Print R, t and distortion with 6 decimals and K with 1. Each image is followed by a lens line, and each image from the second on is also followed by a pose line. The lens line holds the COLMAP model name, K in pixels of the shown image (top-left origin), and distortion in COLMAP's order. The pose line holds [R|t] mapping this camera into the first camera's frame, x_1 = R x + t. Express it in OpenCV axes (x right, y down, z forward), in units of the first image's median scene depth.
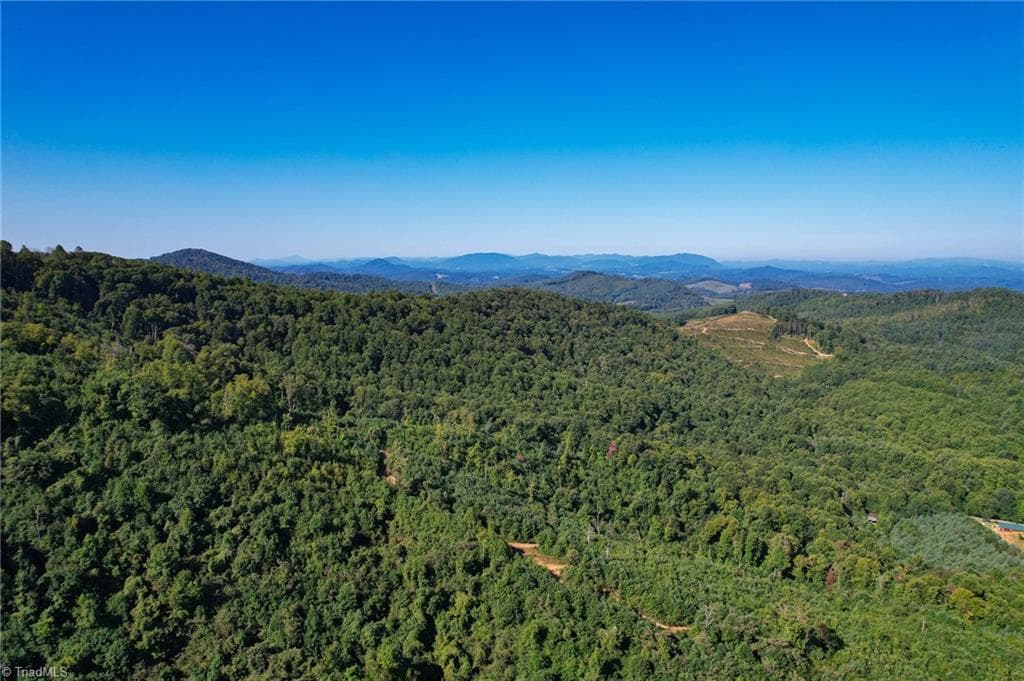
lens RADIAL K [[654.1, 0, 508.3], [0, 654.1, 342.6], [0, 0, 1]] dist [-0.083690, 0.075680]
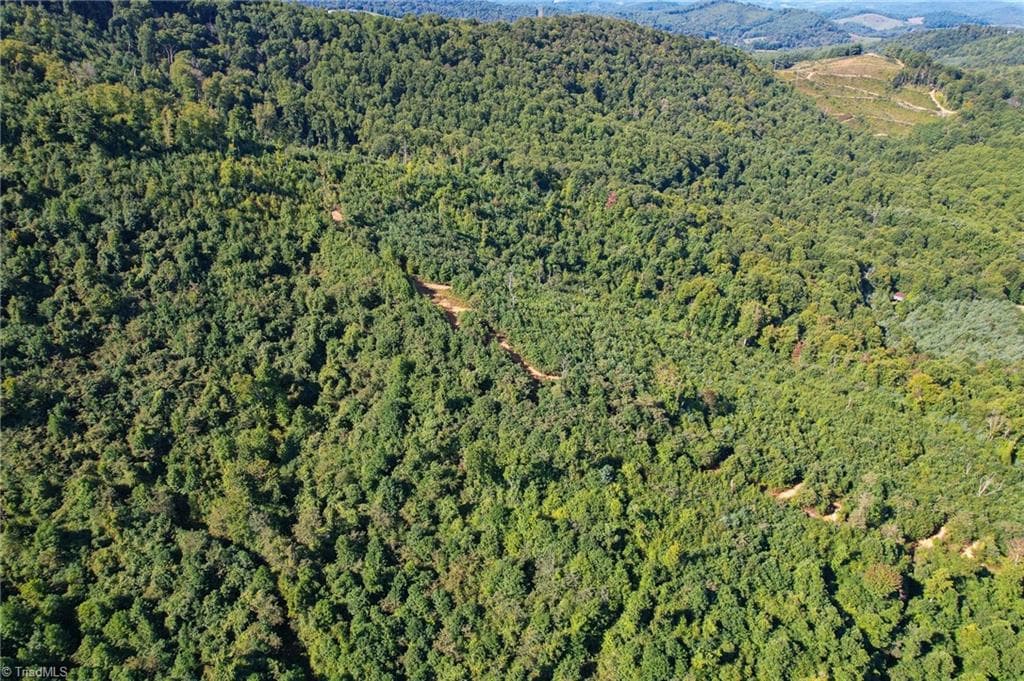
lens RADIAL K [[654.1, 0, 508.3], [0, 654.1, 342.6], [0, 0, 1]] dist [-0.083690, 0.075680]
pose [[0.983811, 0.098171, -0.149926, 0.297575], [-0.034245, 0.924175, 0.380432, -0.000013], [0.175905, -0.369139, 0.912575, 0.052002]]
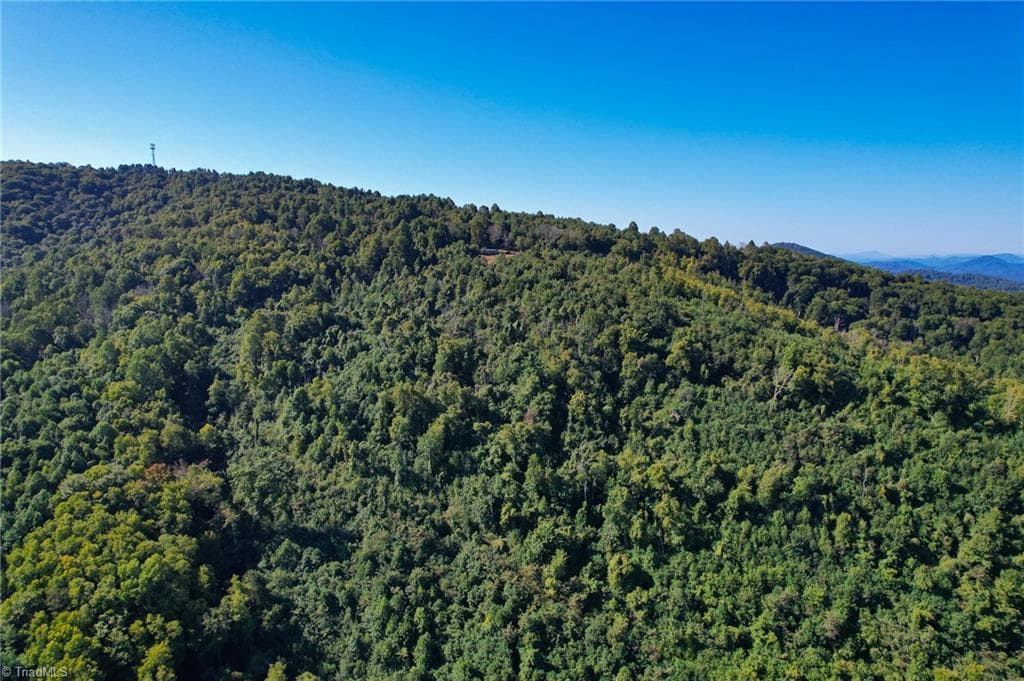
lens RADIAL K [[654.1, 0, 508.3], [0, 654.1, 342.6], [0, 0, 1]] dist [-0.083690, 0.075680]
pose [[0.675699, 0.108972, -0.729078, -0.275590], [-0.102034, 0.993319, 0.053903, 0.023922], [0.730082, 0.037969, 0.682304, -0.215786]]
